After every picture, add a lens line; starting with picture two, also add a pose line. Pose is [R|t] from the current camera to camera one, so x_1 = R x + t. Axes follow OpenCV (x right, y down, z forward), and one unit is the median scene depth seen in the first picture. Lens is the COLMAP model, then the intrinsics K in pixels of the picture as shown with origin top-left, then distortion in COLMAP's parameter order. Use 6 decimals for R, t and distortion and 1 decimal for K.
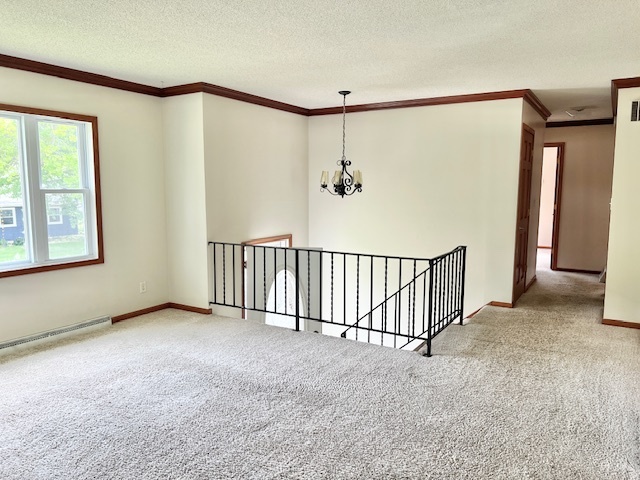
lens RADIAL K [[484.1, 0, 320.0], [0, 484.1, 240.0], [0, 0, 1]] dist [0.007823, 0.001917]
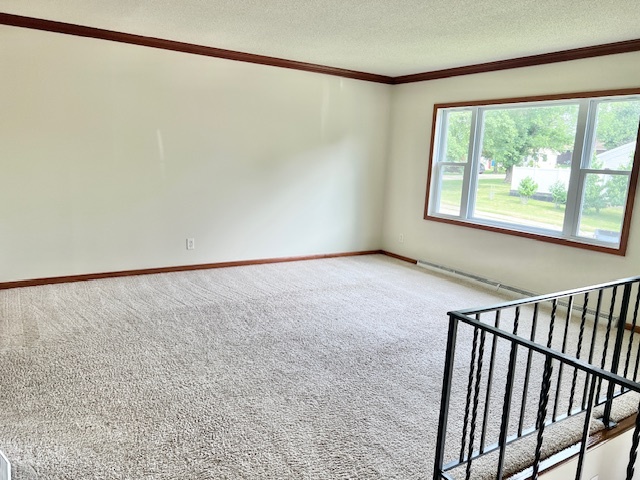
lens RADIAL K [[484.1, 0, 320.0], [0, 484.1, 240.0], [0, 0, 1]] dist [0.007823, 0.001917]
pose [[-0.445726, 0.135684, -0.884826, 0.591110], [-0.144972, 0.964456, 0.220924, -0.098117], [0.883352, 0.226747, -0.410213, 0.899282]]
